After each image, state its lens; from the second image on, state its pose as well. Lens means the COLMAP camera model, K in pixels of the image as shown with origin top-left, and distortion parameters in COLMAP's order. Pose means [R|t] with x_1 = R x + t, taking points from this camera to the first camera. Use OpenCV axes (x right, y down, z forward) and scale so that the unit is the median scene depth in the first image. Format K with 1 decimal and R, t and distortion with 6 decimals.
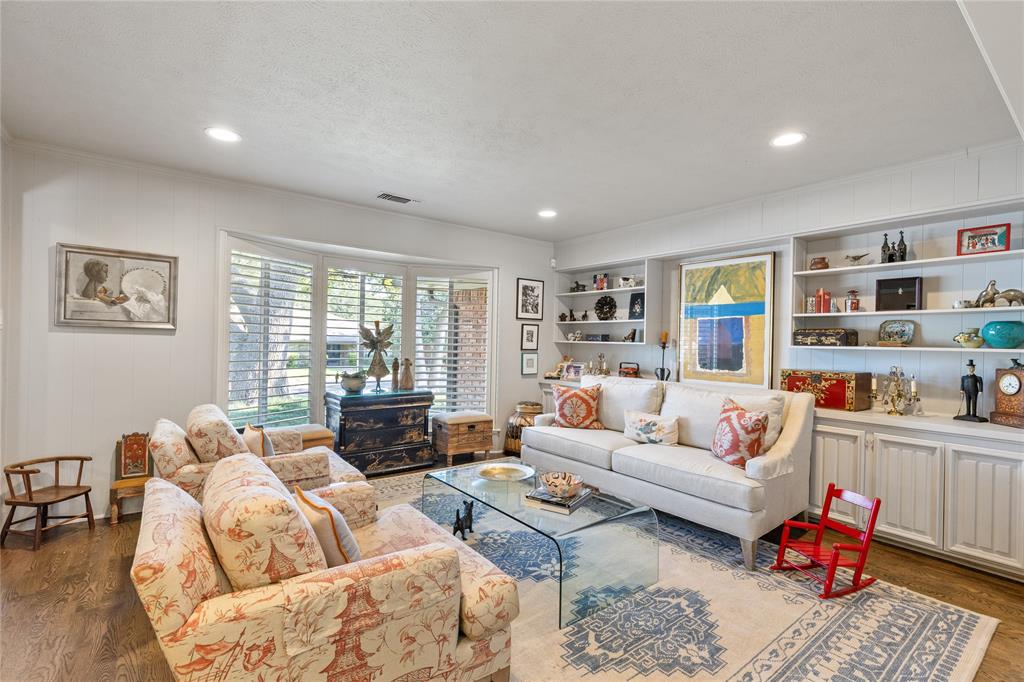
lens RADIAL K [[463.5, 0, 512.0], [0, 463.5, 341.0], [0, 0, 1]] dist [0.002100, -0.000218]
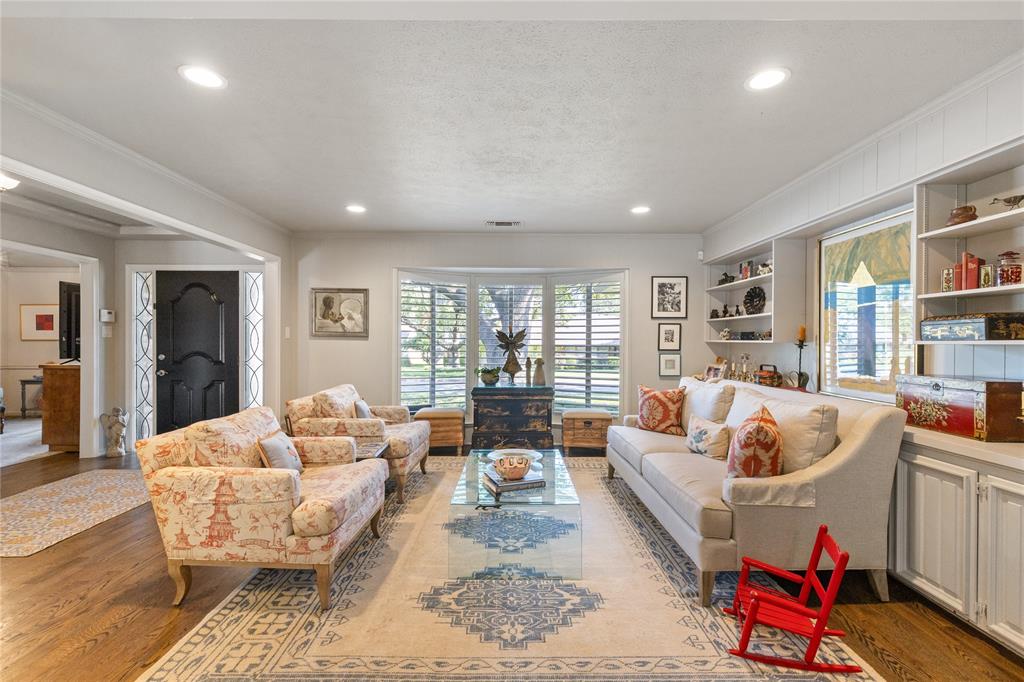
lens RADIAL K [[456.3, 0, 512.0], [0, 456.3, 341.0], [0, 0, 1]] dist [0.003630, 0.000219]
pose [[0.796779, -0.015860, -0.604062, 0.475192], [0.011164, 0.999871, -0.011527, 0.010289], [0.604167, 0.002441, 0.796854, 0.077101]]
